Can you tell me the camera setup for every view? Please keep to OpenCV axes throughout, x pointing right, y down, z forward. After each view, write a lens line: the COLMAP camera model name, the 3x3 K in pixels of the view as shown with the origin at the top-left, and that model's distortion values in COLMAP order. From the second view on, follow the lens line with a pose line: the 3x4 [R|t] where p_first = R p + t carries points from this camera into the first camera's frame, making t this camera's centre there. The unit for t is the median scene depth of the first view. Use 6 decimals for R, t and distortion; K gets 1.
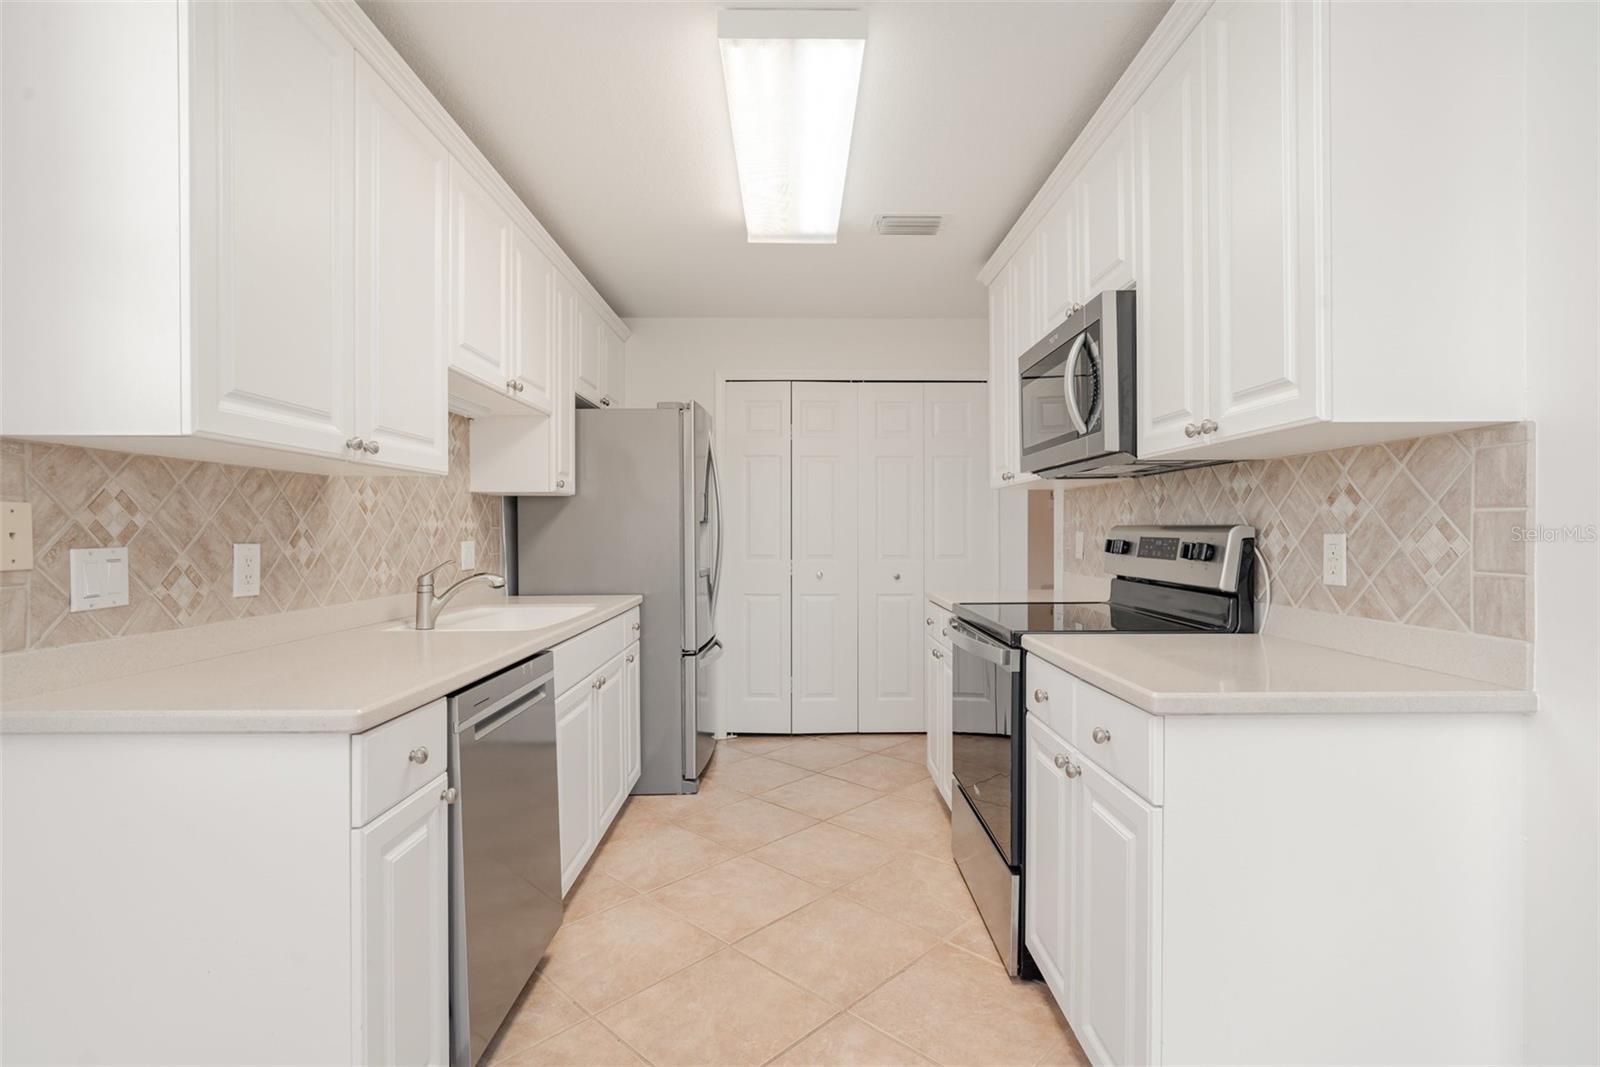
lens RADIAL K [[763.4, 0, 799.2], [0, 763.4, 534.6], [0, 0, 1]] dist [-0.005125, -0.000740]
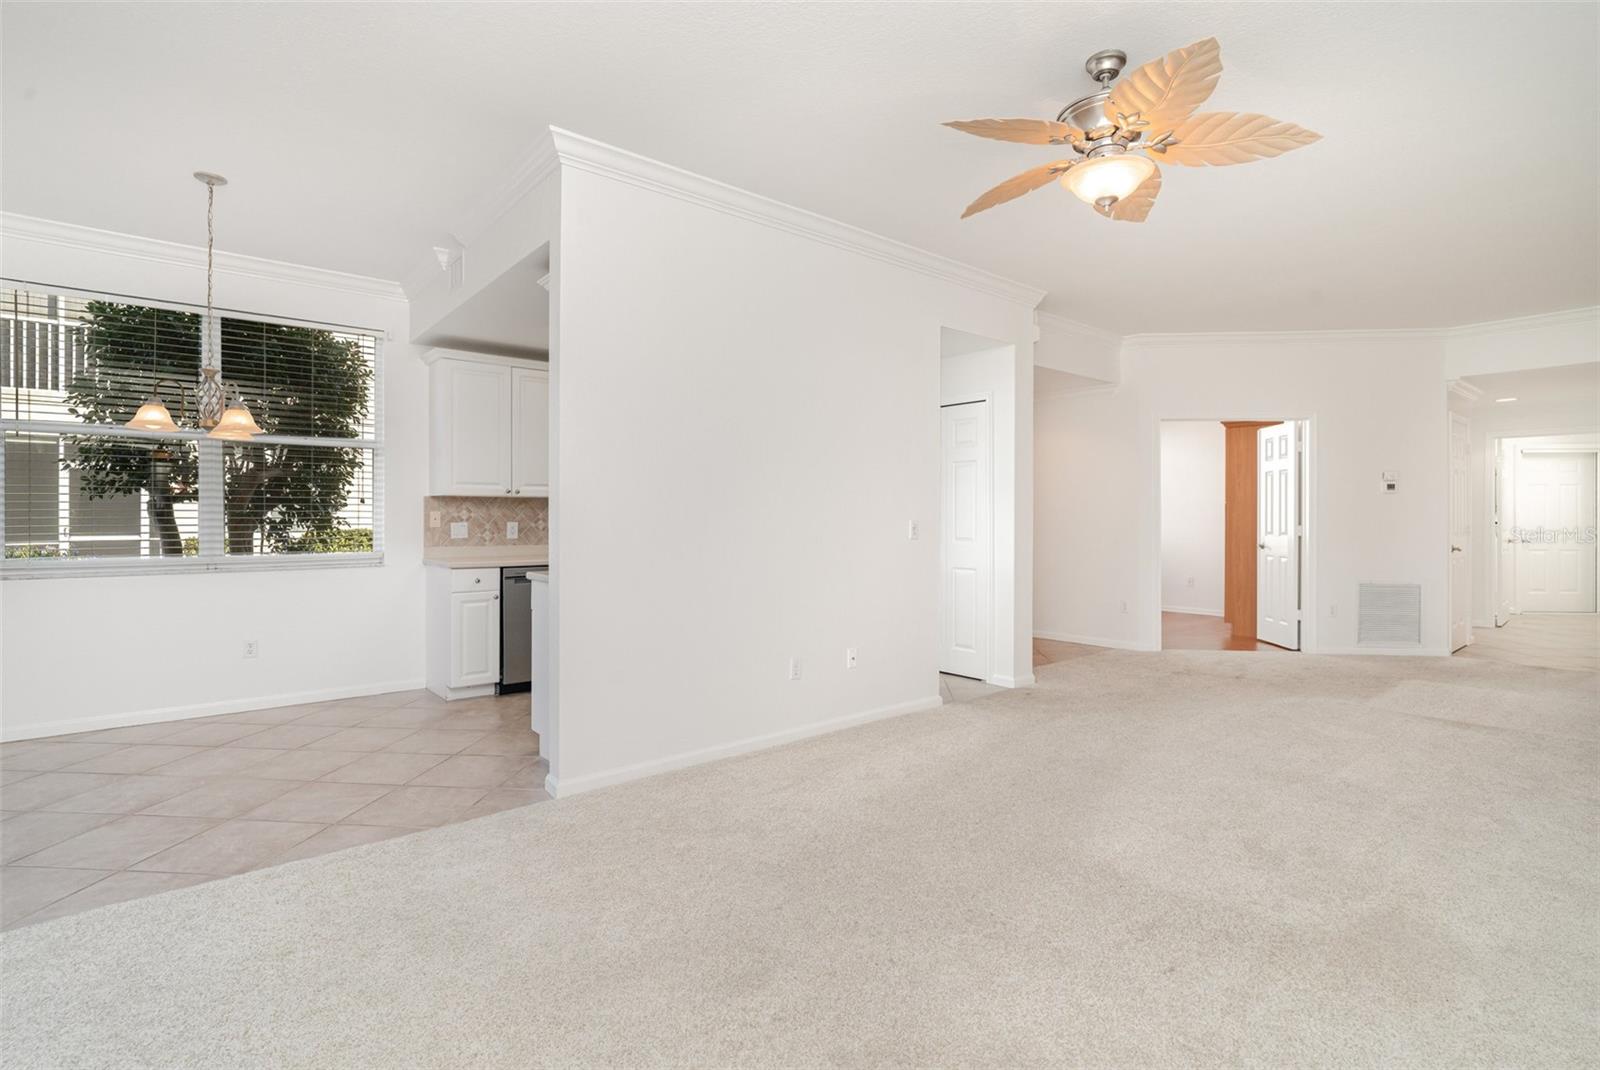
lens RADIAL K [[763.4, 0, 804.6], [0, 763.4, 529.6], [0, 0, 1]] dist [-0.005125, -0.000740]
pose [[0.621029, 0.007563, -0.783751, 2.901691], [-0.002795, 0.999968, 0.007435, 0.019013], [0.783783, -0.002427, 0.621031, -0.016511]]
